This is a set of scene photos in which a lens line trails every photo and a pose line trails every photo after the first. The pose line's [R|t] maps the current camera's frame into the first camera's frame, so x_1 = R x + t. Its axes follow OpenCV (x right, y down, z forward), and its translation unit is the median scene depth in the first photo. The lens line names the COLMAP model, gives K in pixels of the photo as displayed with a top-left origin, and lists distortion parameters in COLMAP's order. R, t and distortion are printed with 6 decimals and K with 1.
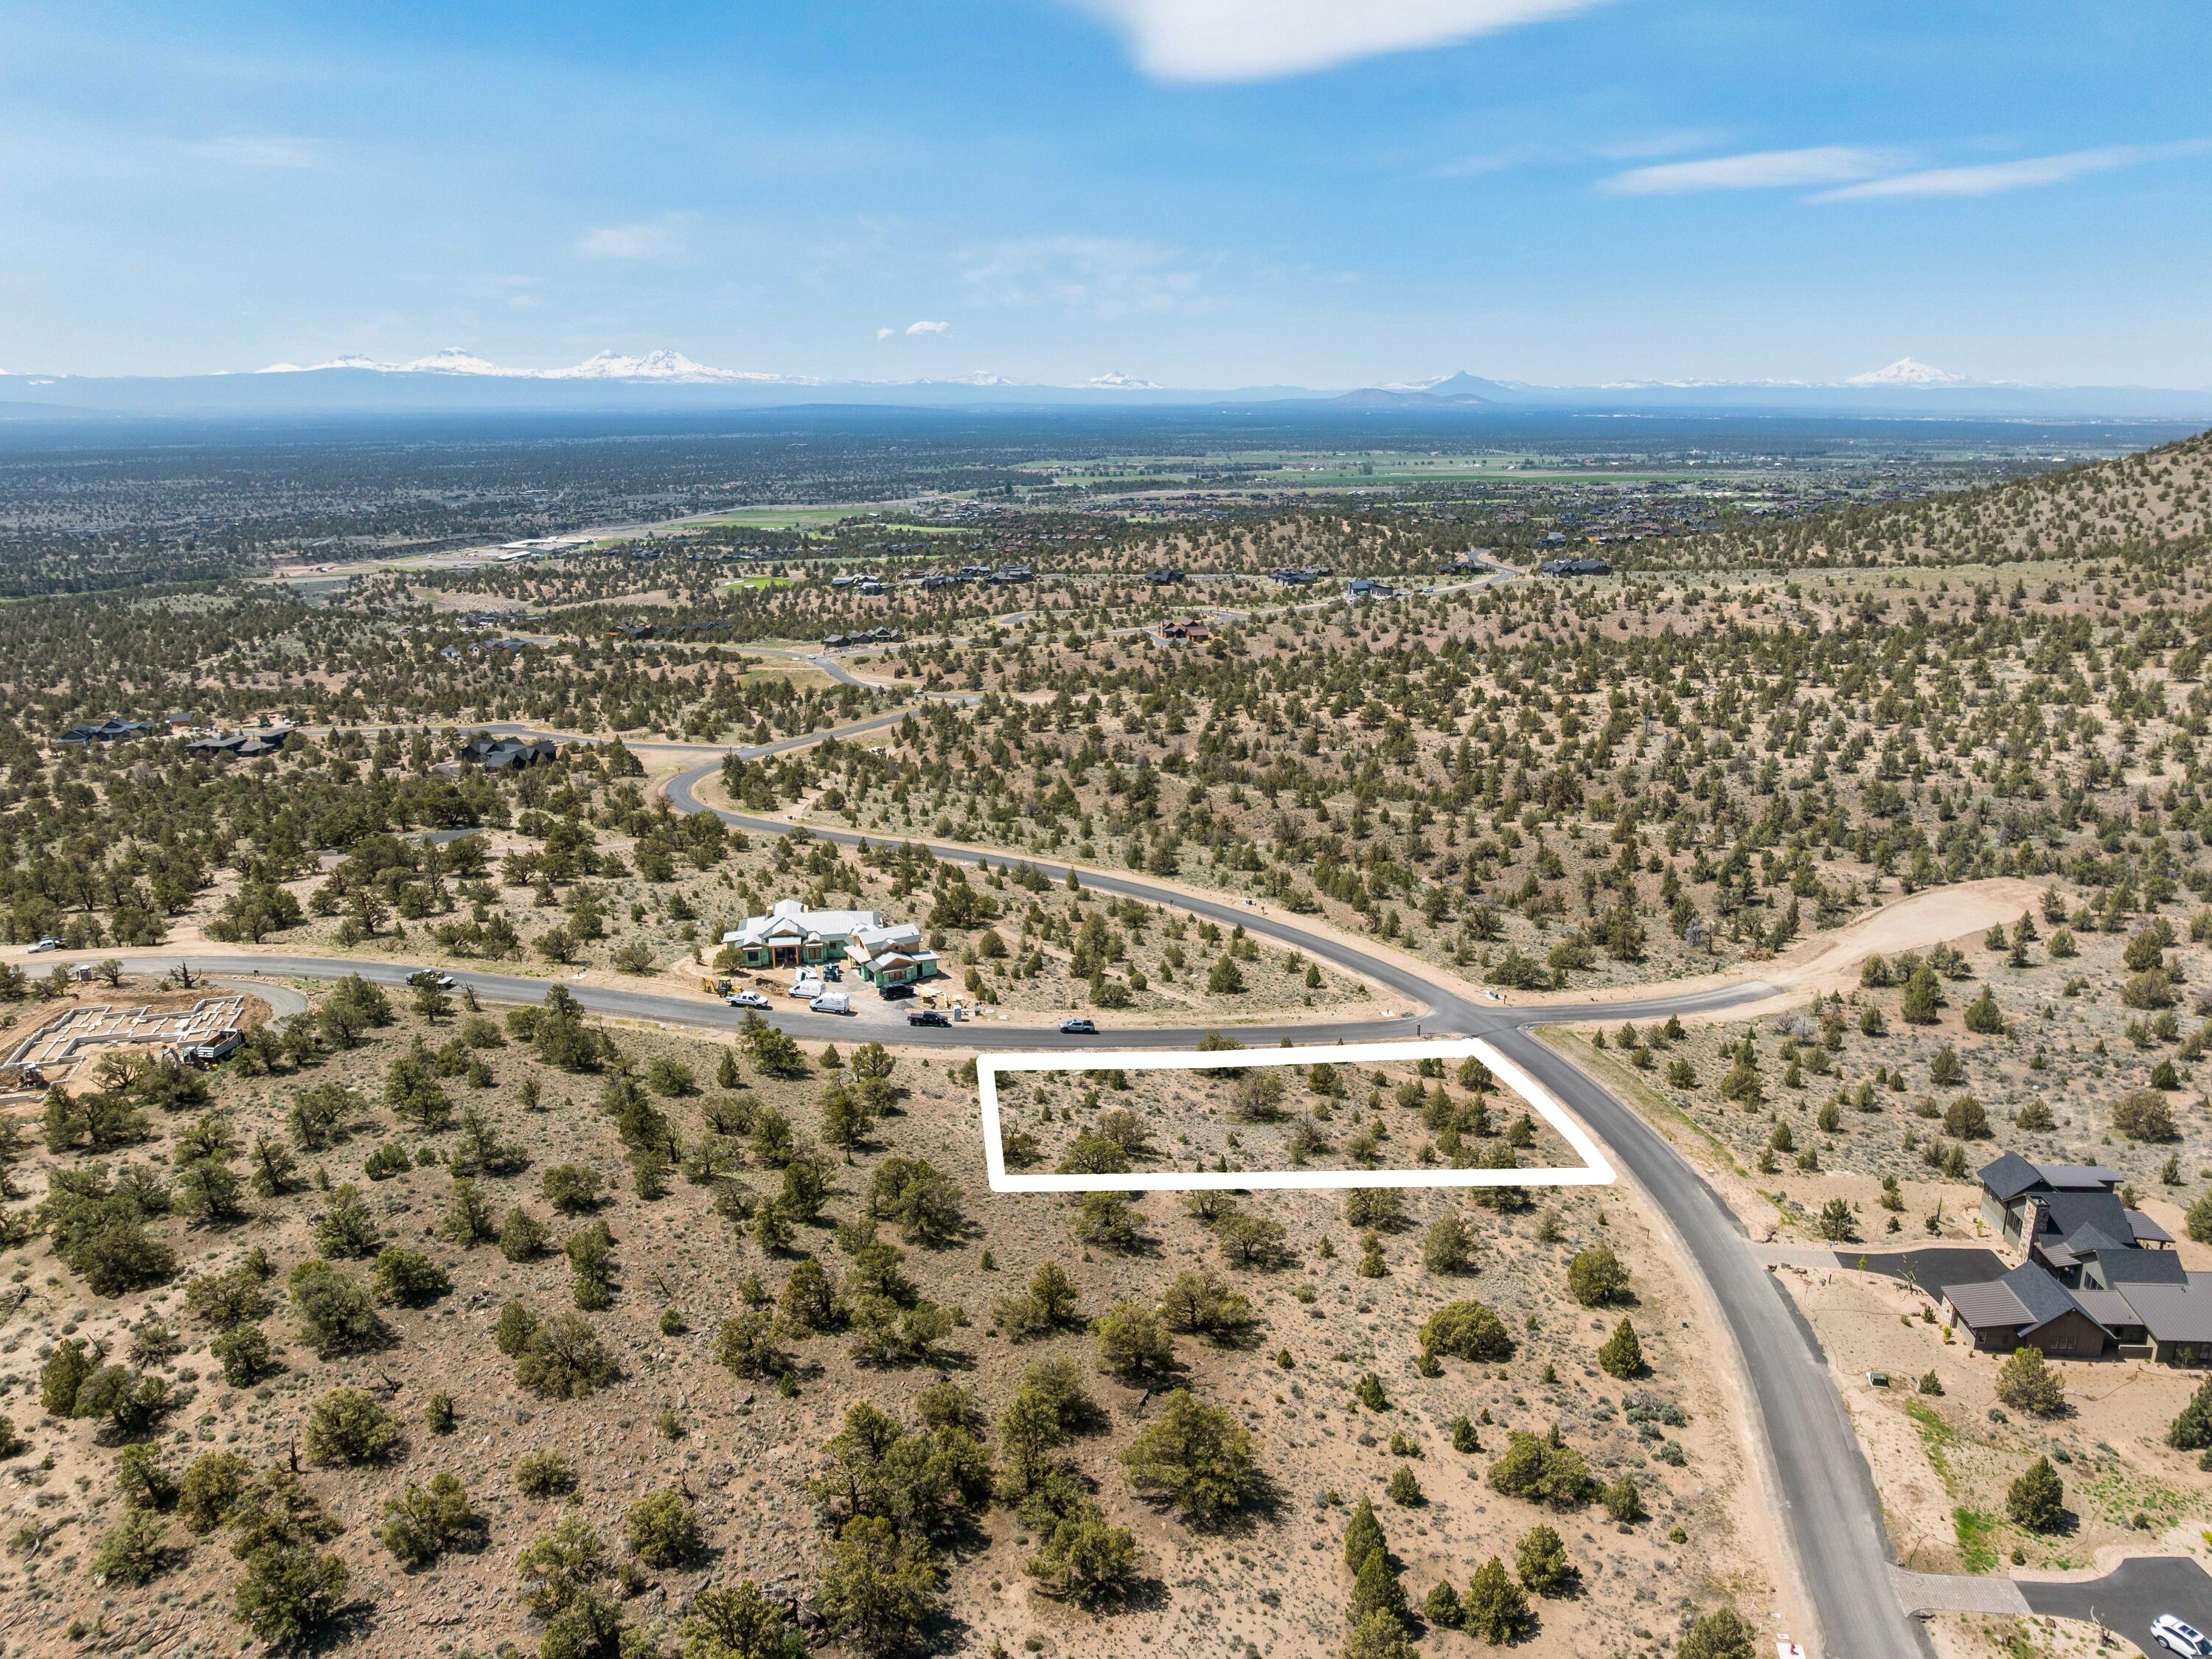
lens RADIAL K [[1521.7, 0, 1097.6], [0, 1521.7, 835.2], [0, 0, 1]] dist [-0.016298, -0.034759]
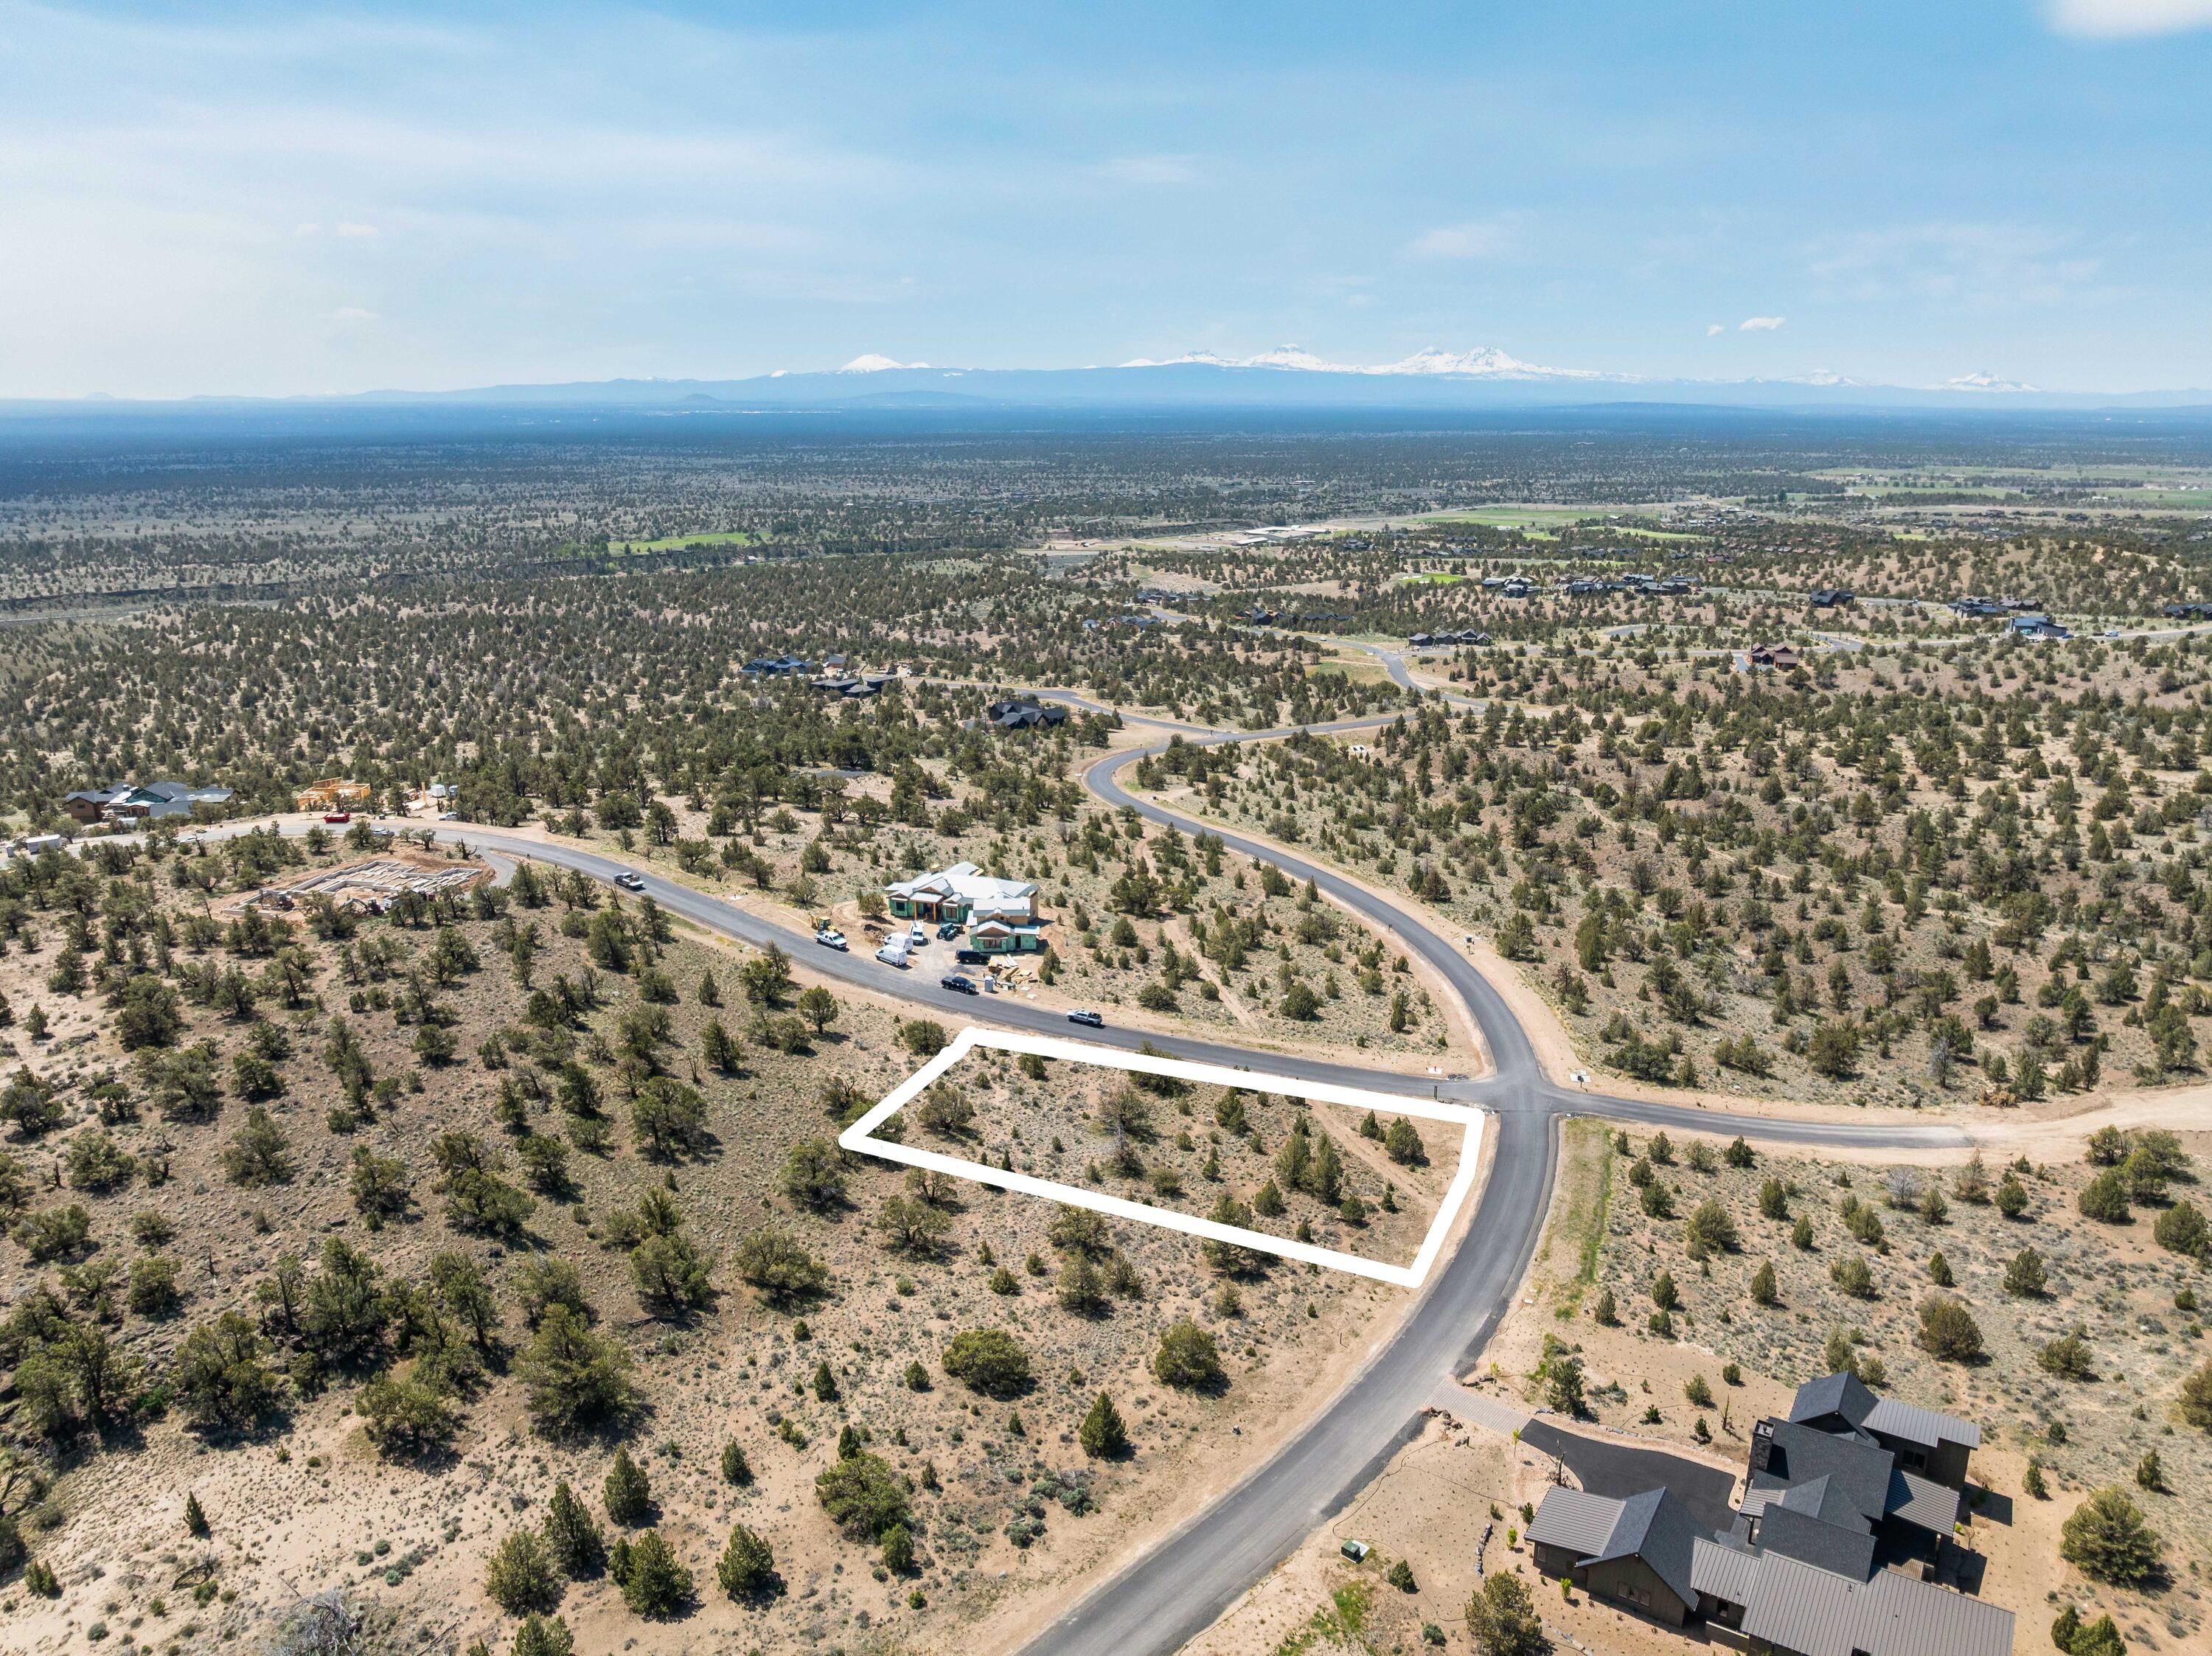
lens RADIAL K [[1521.6, 0, 1097.6], [0, 1521.6, 833.7], [0, 0, 1]] dist [-0.016298, -0.034759]
pose [[0.887584, 0.130103, -0.441891, 0.095809], [-0.129542, 0.991070, 0.031597, -0.006321], [0.442056, 0.029198, 0.896512, 0.021256]]
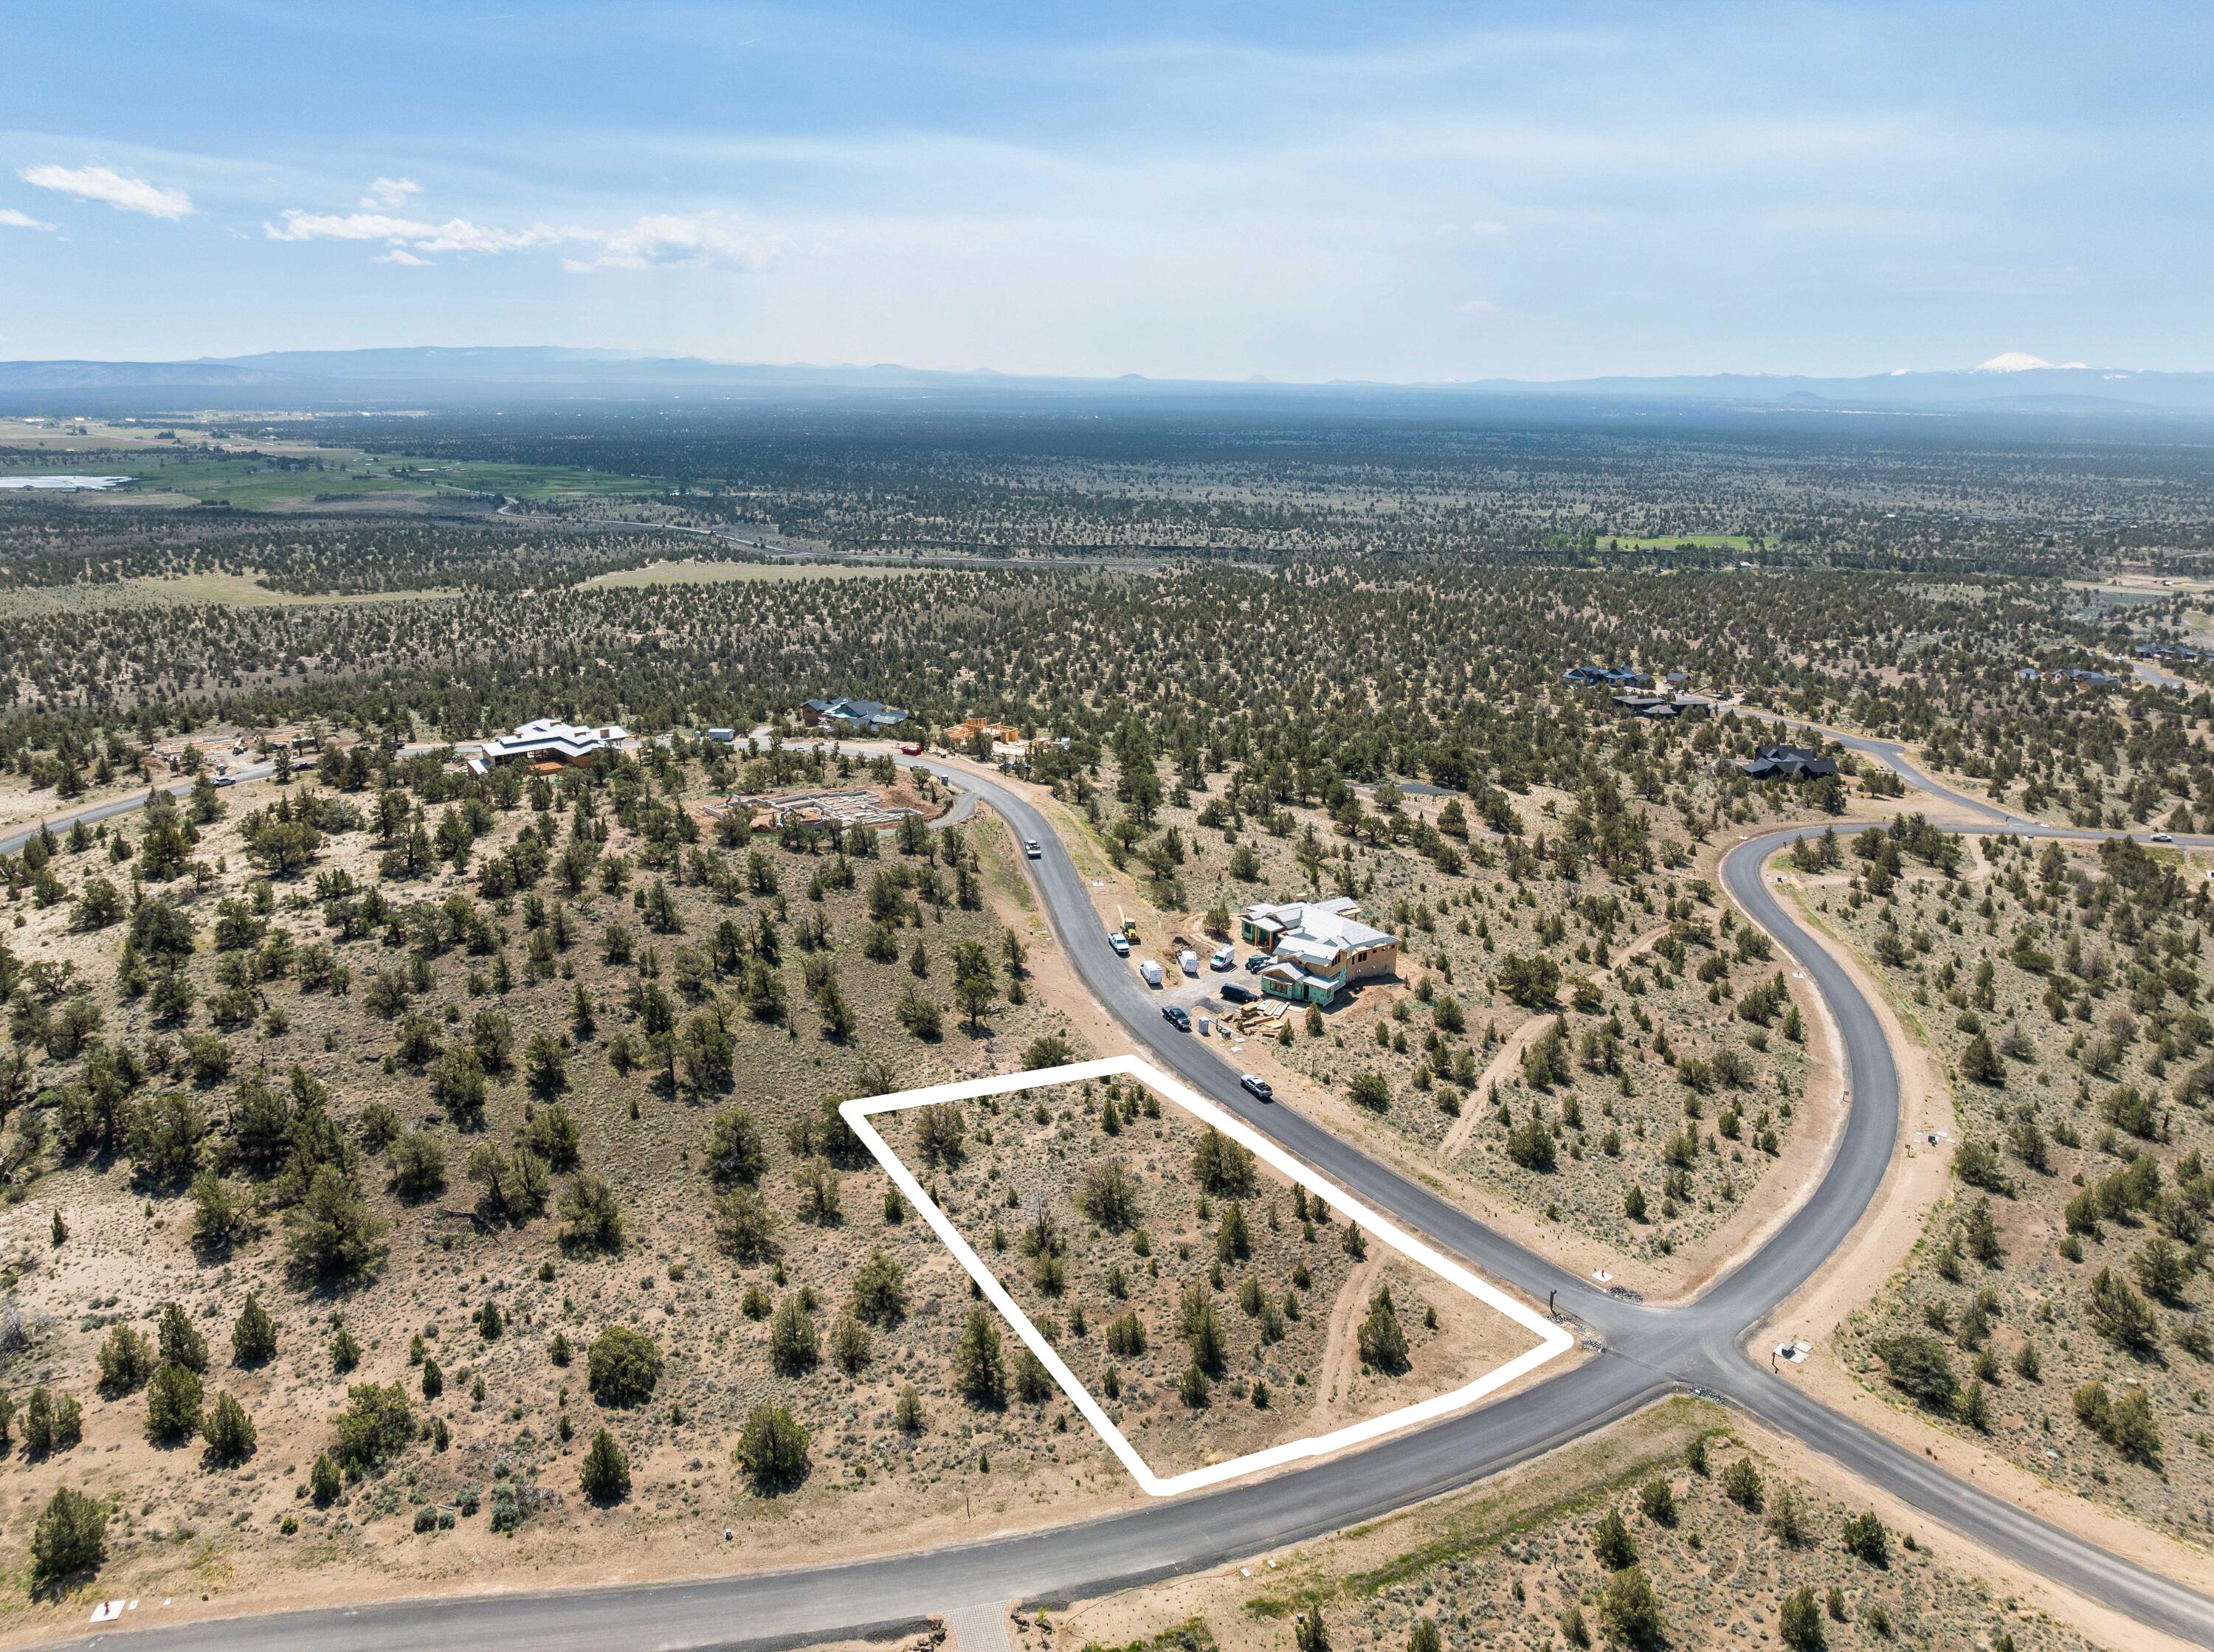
lens RADIAL K [[1512.1, 0, 1107.0], [0, 1512.1, 826.0], [0, 0, 1]] dist [-0.029208, -0.000076]
pose [[0.435608, 0.261545, -0.861301, 0.154469], [-0.262130, 0.952244, 0.156588, -0.031679], [0.861124, 0.157562, 0.483364, 0.104243]]
